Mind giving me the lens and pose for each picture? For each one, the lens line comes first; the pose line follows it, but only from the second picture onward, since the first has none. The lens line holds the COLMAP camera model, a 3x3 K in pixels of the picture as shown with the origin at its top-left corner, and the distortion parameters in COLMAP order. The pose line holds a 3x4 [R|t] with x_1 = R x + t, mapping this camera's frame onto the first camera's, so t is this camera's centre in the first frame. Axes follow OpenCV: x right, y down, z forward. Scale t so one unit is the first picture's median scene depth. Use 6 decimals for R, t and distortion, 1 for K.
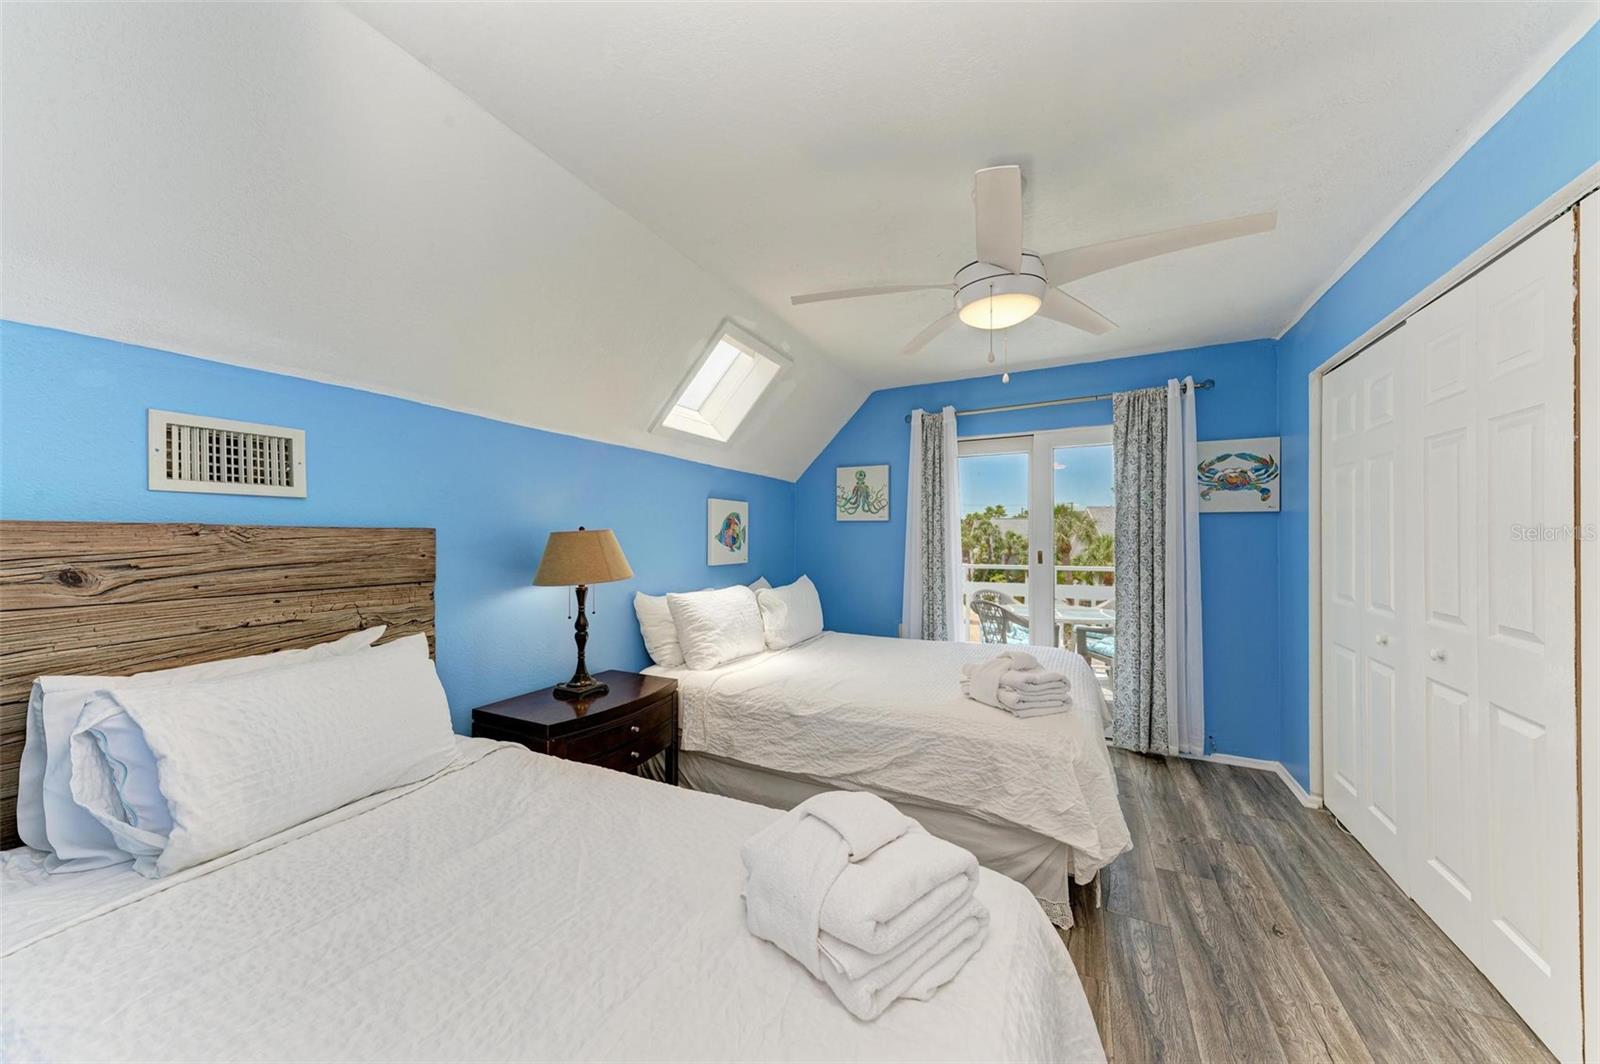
lens RADIAL K [[554.5, 0, 797.4], [0, 554.5, 536.7], [0, 0, 1]] dist [0.001641, 0.000068]
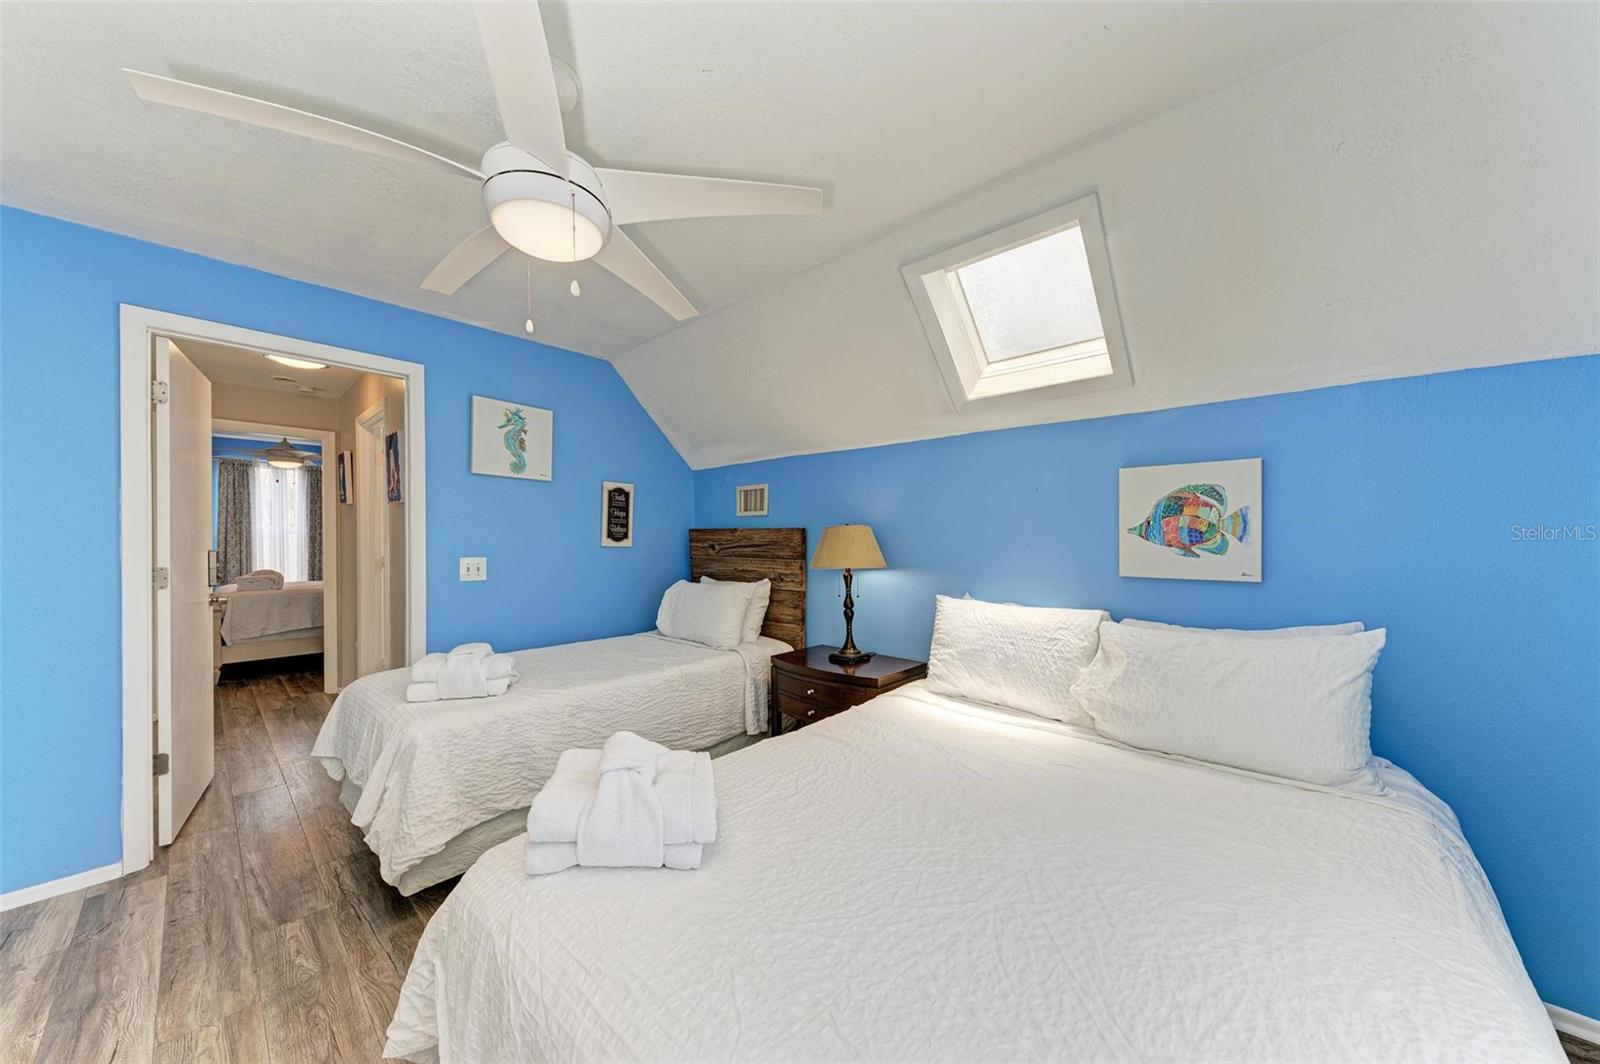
lens RADIAL K [[554.5, 0, 802.7], [0, 554.5, 543.2], [0, 0, 1]] dist [0.001641, 0.000068]
pose [[-0.280183, 0.003235, -0.959941, 0.811534], [-0.004352, 0.999980, 0.004640, 0.019922], [0.959937, 0.005478, -0.280163, 1.251961]]
